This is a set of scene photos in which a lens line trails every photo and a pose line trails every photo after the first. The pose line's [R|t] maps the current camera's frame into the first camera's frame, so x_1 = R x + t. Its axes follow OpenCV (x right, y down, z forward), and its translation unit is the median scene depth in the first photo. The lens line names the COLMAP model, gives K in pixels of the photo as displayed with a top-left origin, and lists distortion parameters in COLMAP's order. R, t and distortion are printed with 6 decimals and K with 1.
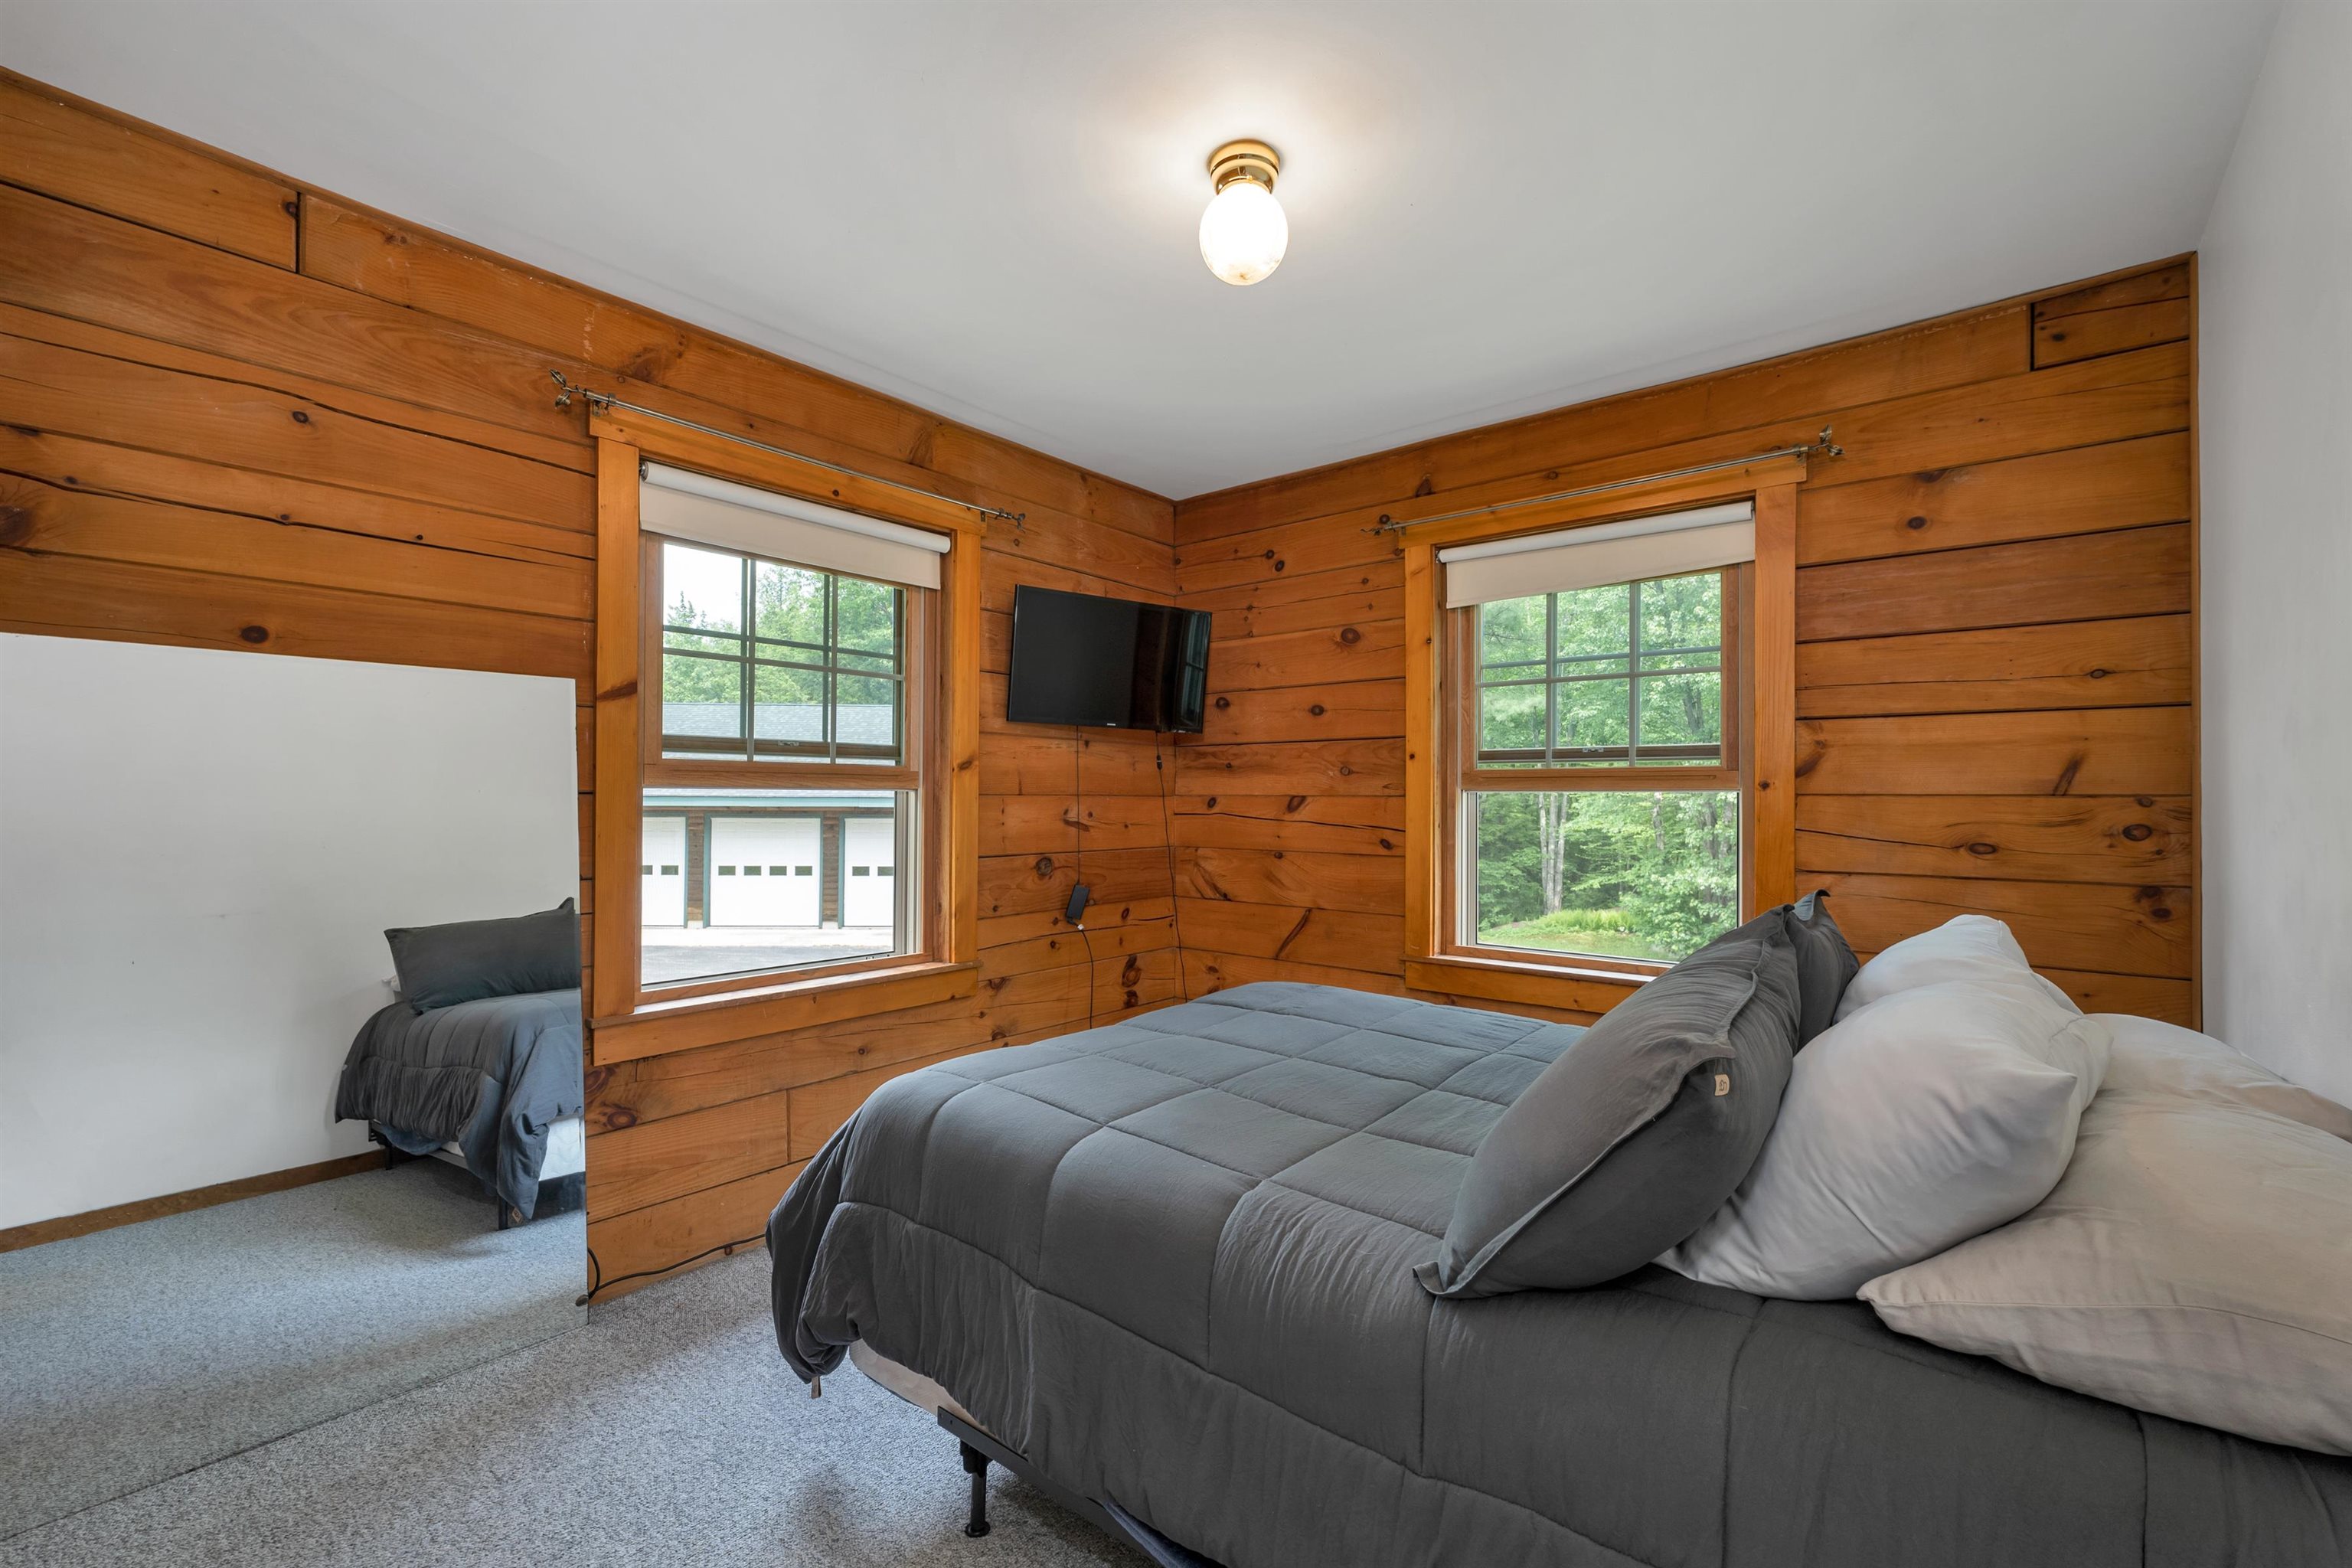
lens RADIAL K [[1001.6, 0, 1179.2], [0, 1001.6, 782.4], [0, 0, 1]] dist [0.008878, -0.002304]
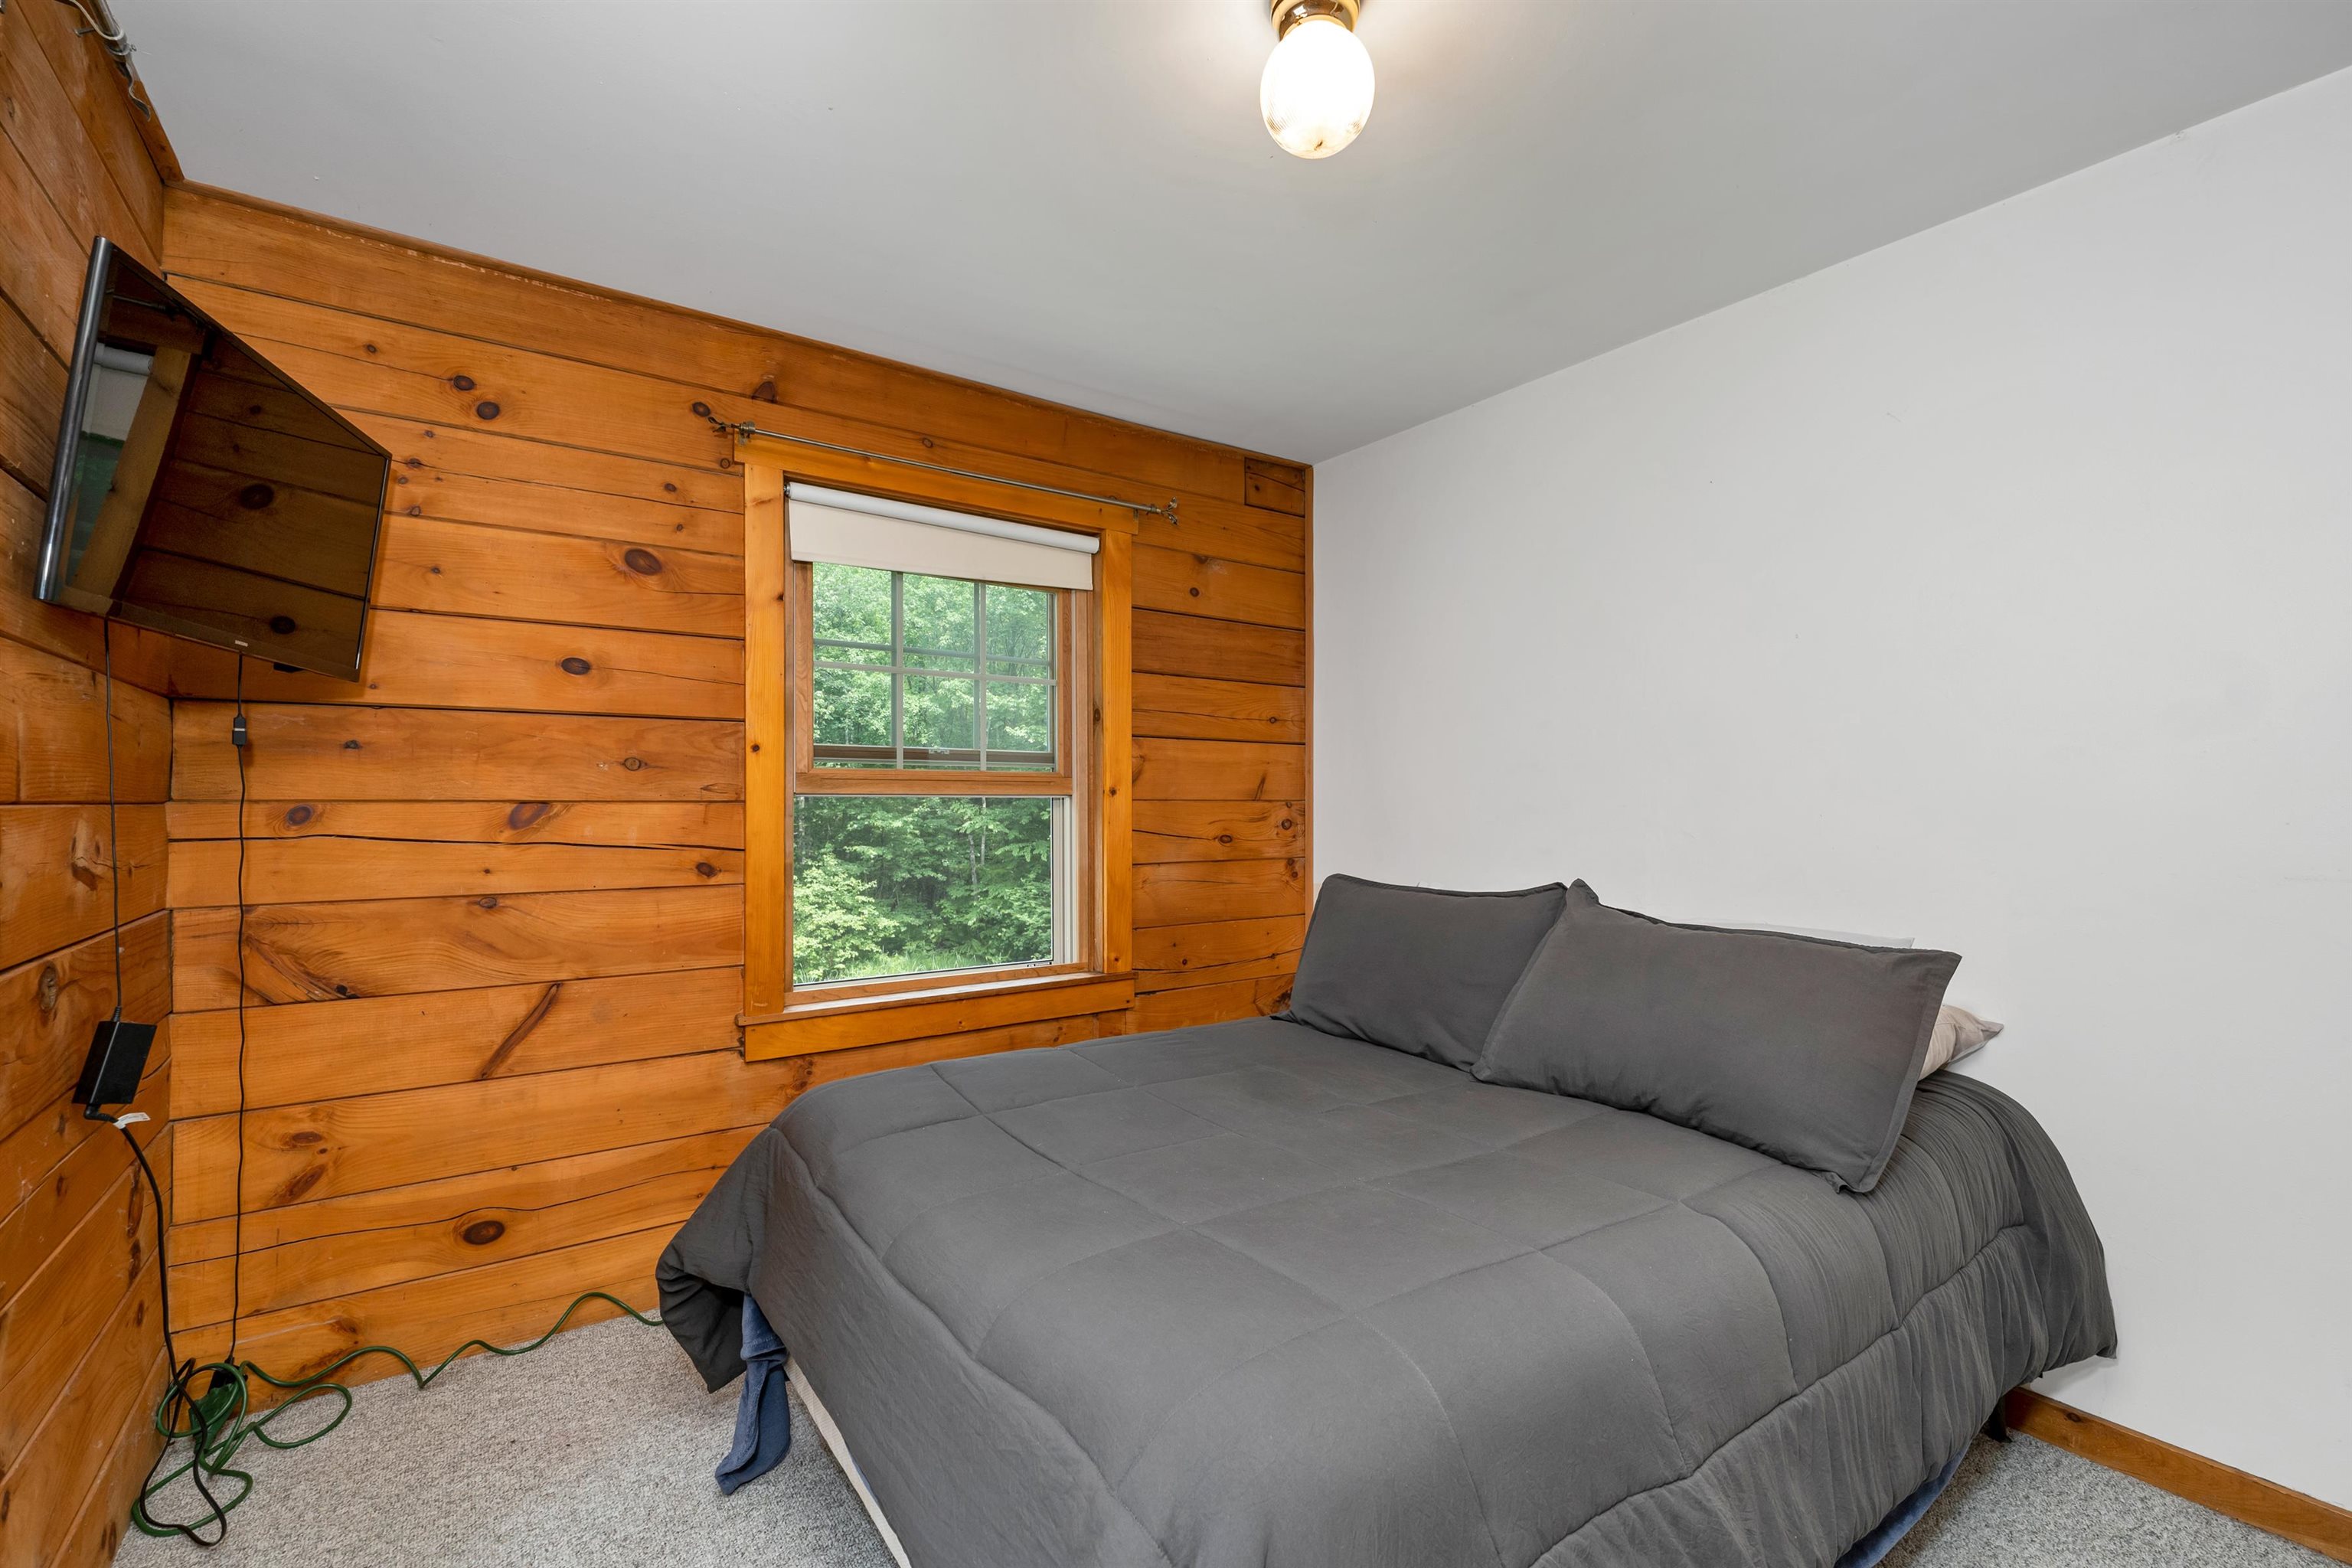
lens RADIAL K [[1001.6, 0, 1177.6], [0, 1001.6, 805.7], [0, 0, 1]] dist [0.008878, -0.002304]
pose [[0.274484, -0.003539, 0.961585, -0.502993], [-0.010520, 0.999922, 0.006683, 0.010553], [-0.961534, -0.011950, 0.274425, 0.630754]]
